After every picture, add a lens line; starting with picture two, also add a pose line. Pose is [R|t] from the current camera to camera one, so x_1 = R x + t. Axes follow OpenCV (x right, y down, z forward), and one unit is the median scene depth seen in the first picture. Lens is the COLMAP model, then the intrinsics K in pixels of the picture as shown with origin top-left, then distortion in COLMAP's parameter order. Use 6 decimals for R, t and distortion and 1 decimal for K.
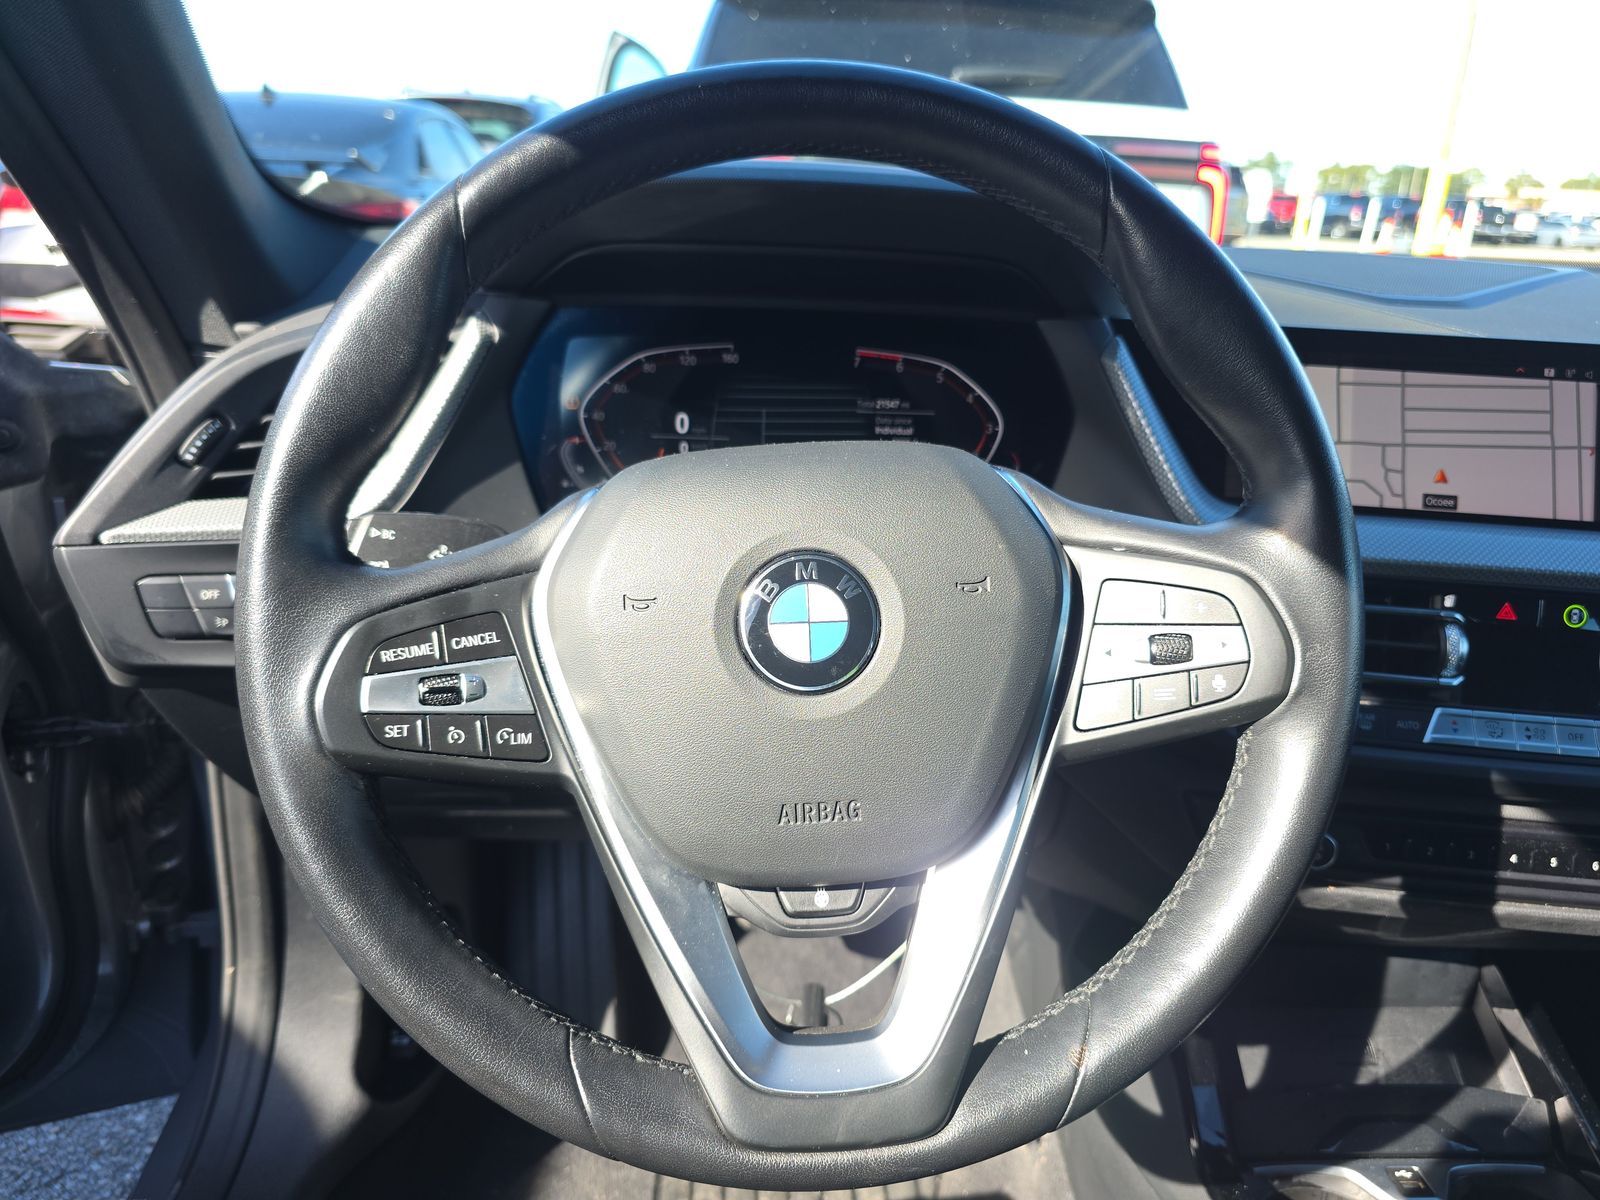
lens RADIAL K [[1075.1, 0, 796.3], [0, 1075.1, 602.6], [0, 0, 1]] dist [0.016877, -0.027014]
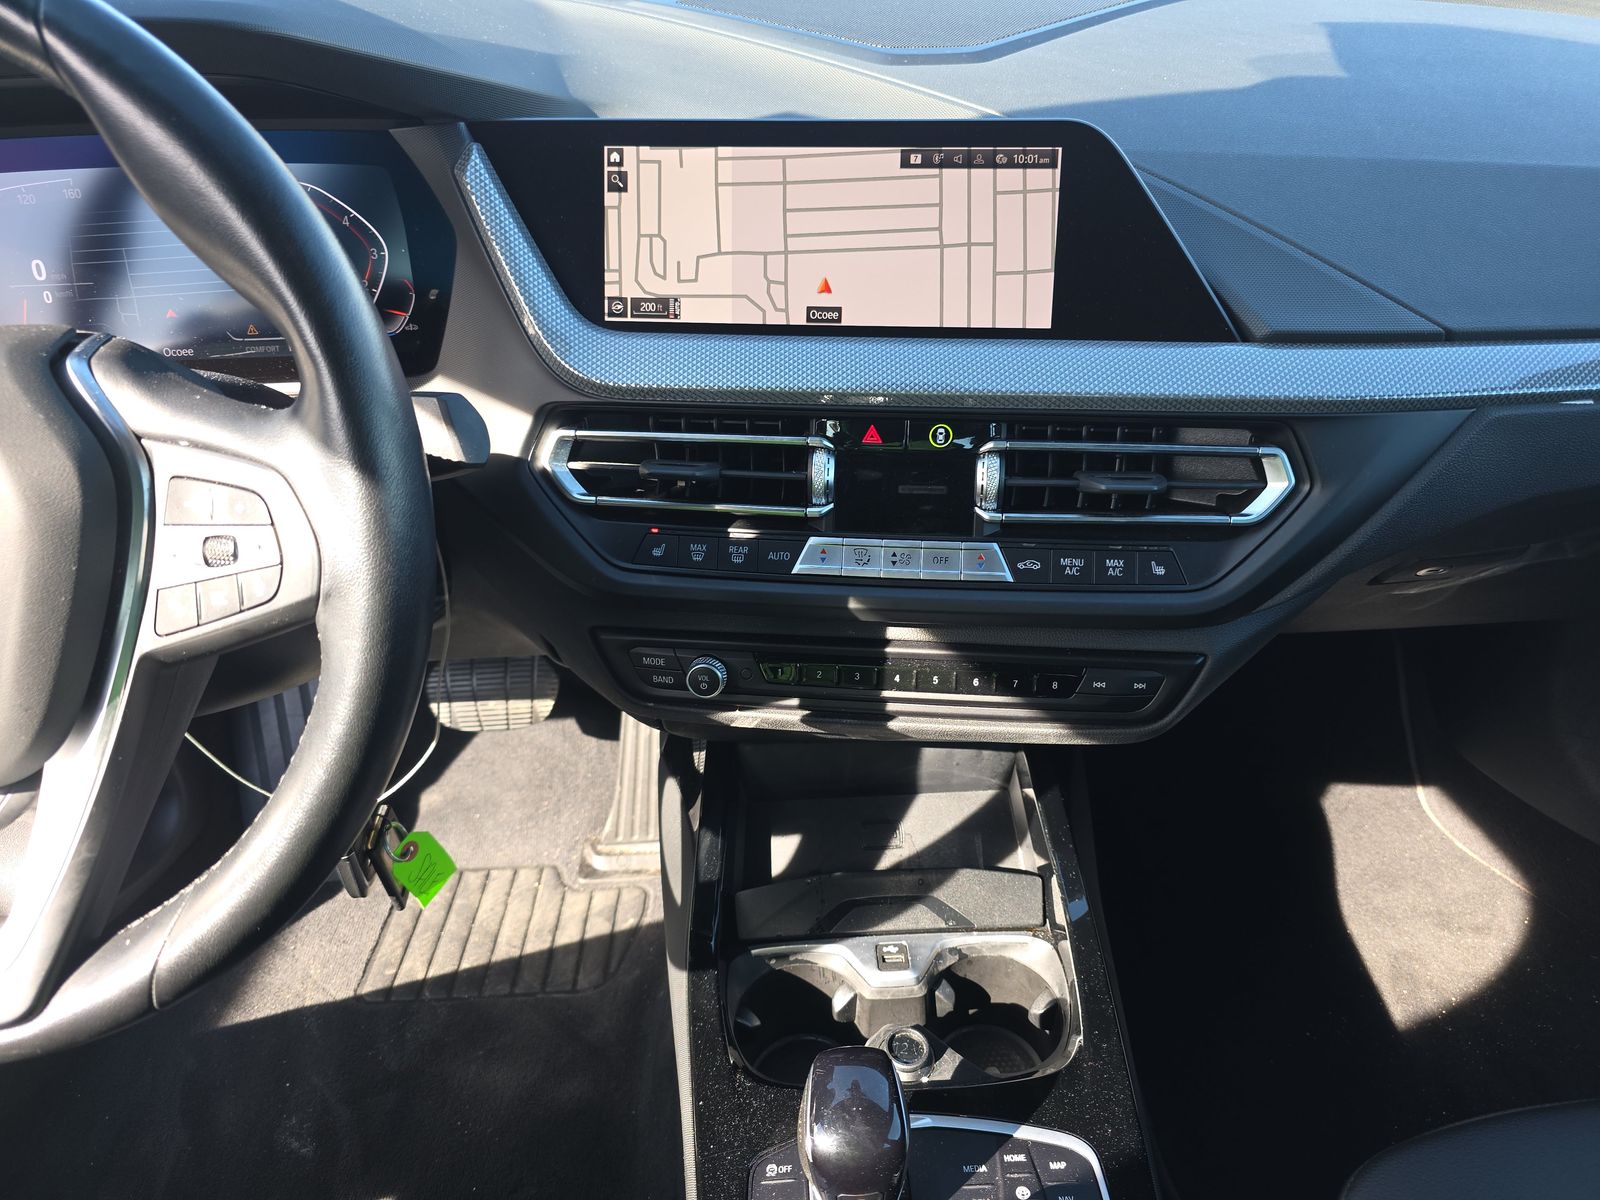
lens RADIAL K [[1075.1, 0, 801.5], [0, 1075.1, 603.3], [0, 0, 1]] dist [0.016877, -0.027014]
pose [[0.998251, -0.058549, -0.008238, 0.571408], [0.058862, 0.970971, 0.231840, -0.068196], [-0.005575, -0.231919, 0.972719, 0.035049]]
